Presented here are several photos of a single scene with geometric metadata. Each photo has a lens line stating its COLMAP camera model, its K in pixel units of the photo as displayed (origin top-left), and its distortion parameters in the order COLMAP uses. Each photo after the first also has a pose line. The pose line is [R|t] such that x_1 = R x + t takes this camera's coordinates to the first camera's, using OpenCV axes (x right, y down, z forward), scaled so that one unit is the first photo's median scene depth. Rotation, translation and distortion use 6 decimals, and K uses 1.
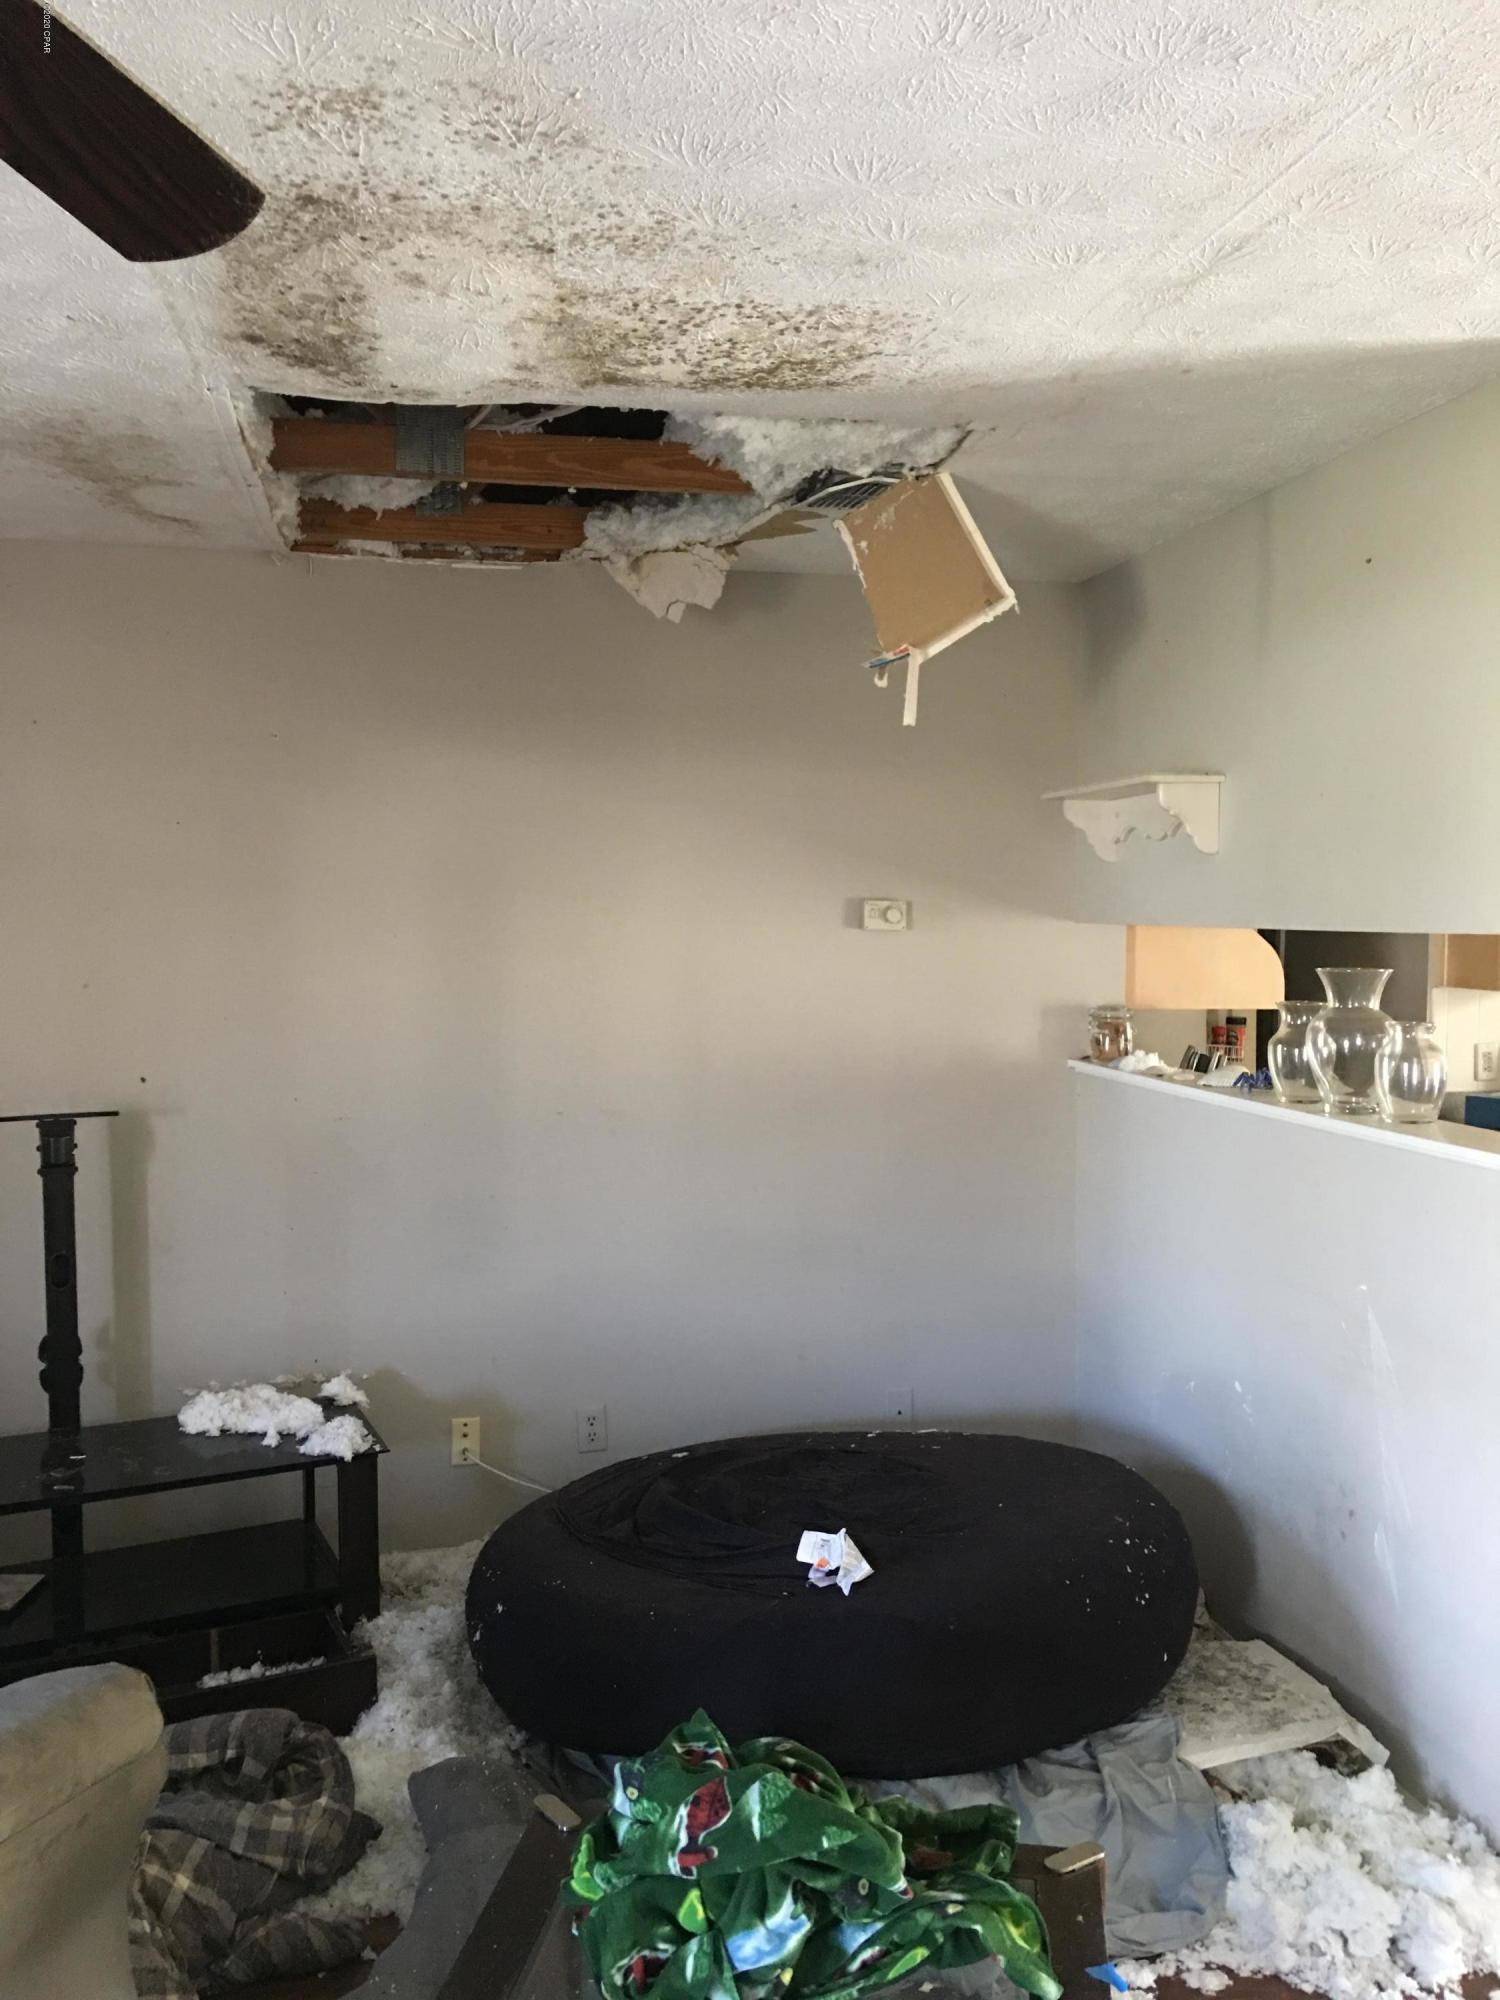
lens RADIAL K [[1702.1, 0, 753.4], [0, 1702.1, 1001.4], [0, 0, 1]] dist [0.087165, -0.097149]
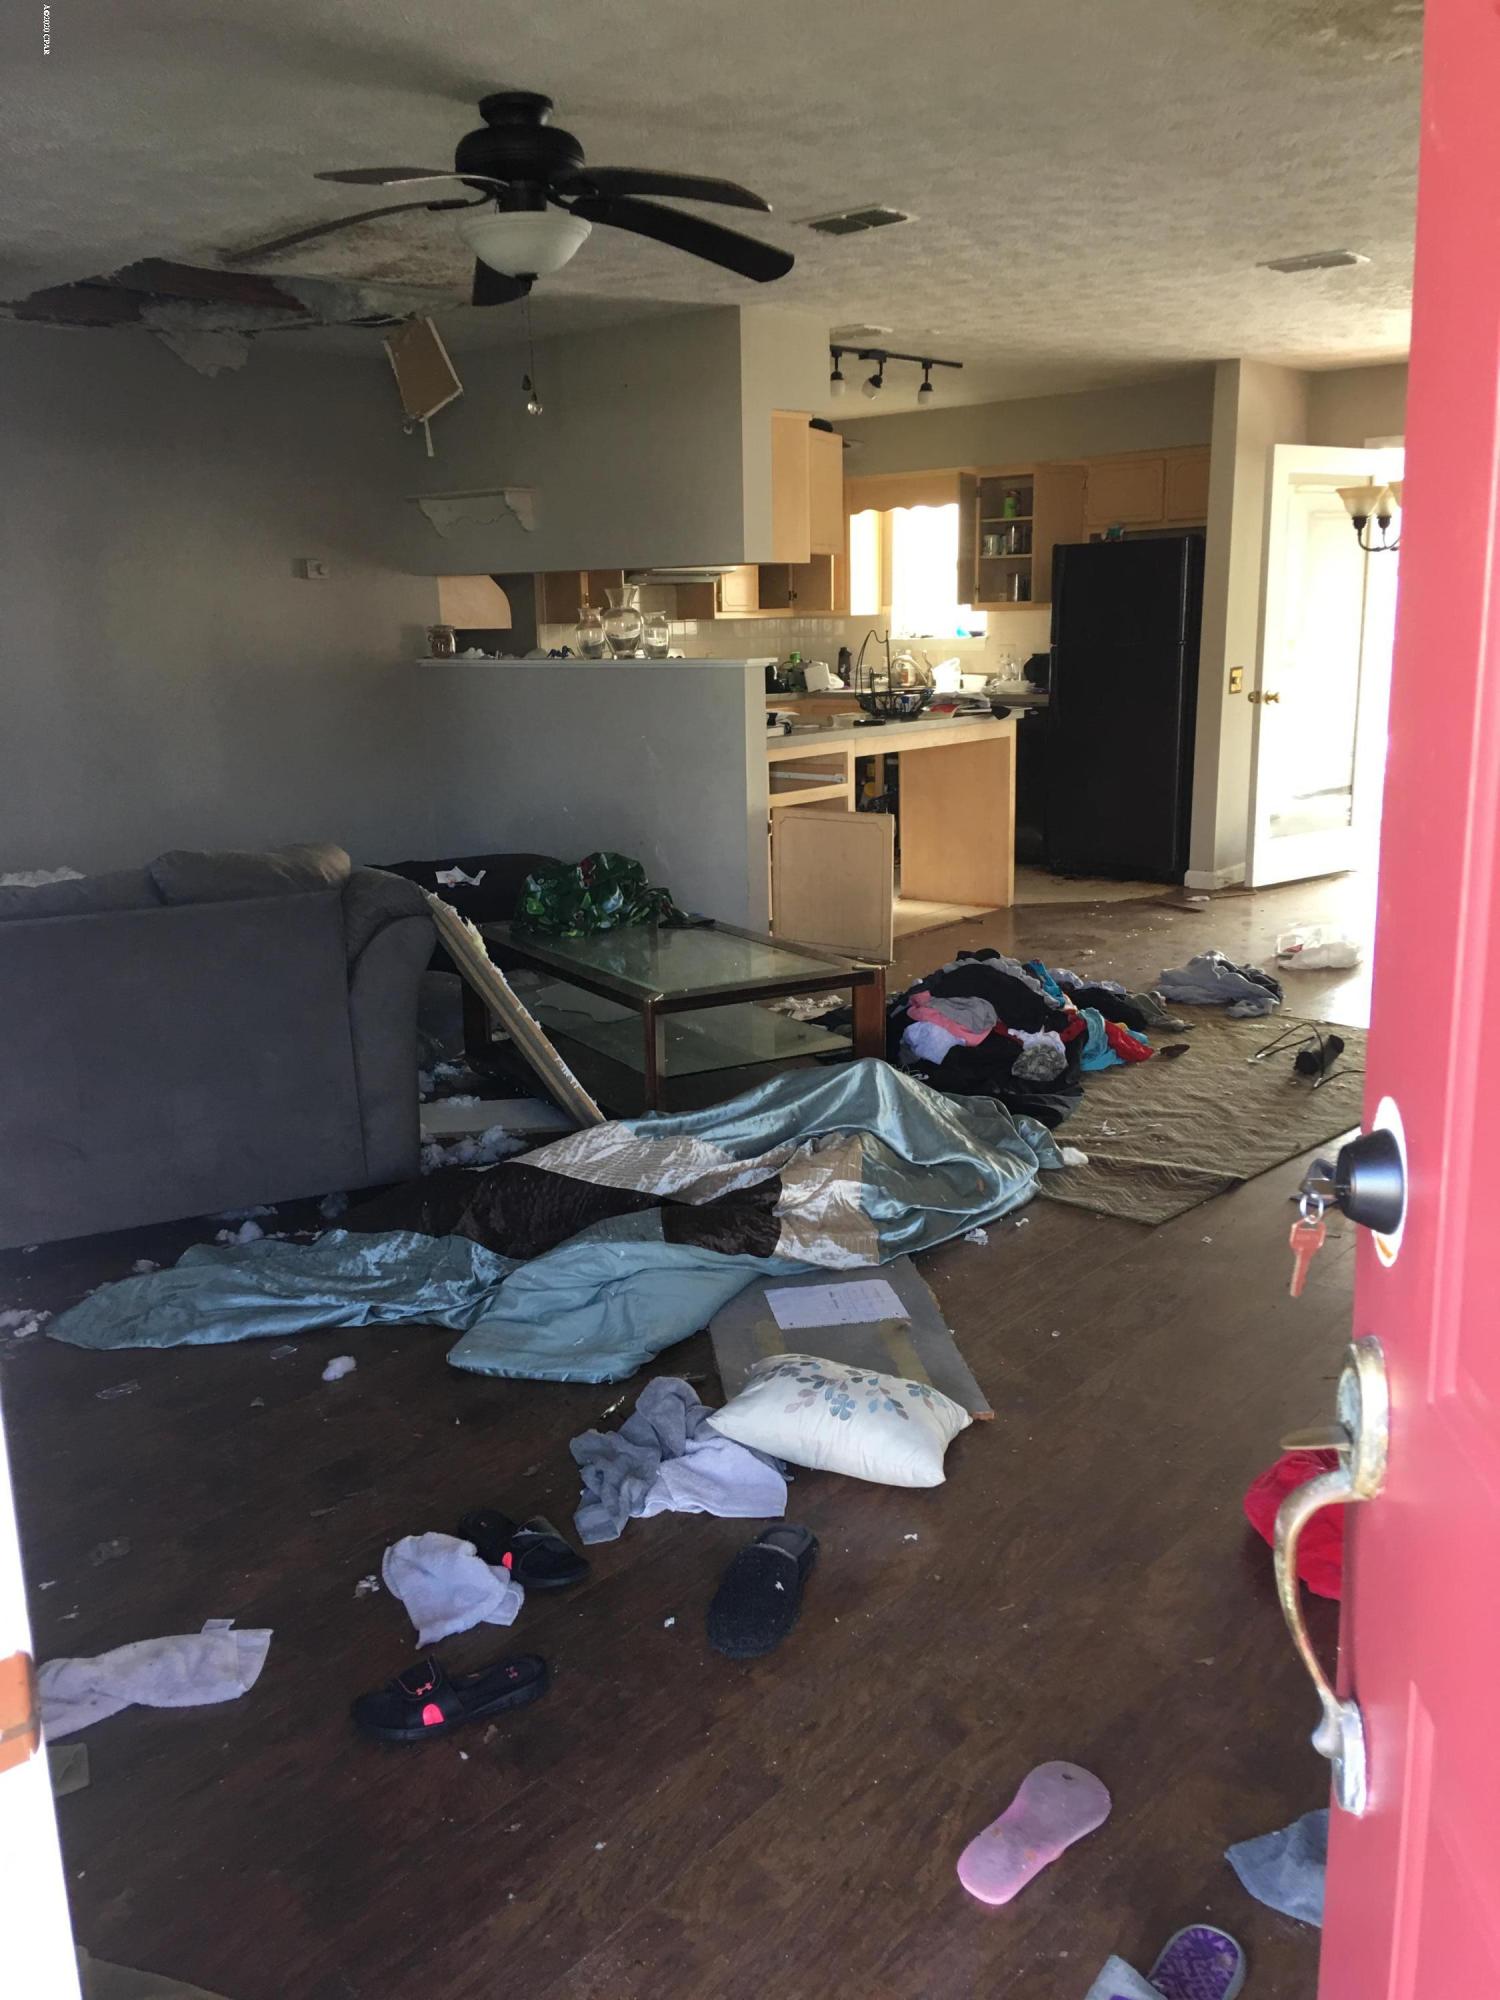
lens RADIAL K [[1702.1, 0, 753.6], [0, 1702.1, 1001.6], [0, 0, 1]] dist [0.087165, -0.097149]
pose [[0.769969, -0.165658, 0.616203, -0.734430], [0.061044, 0.980406, 0.187292, 0.077172], [-0.635155, -0.106593, 0.764994, -0.610105]]
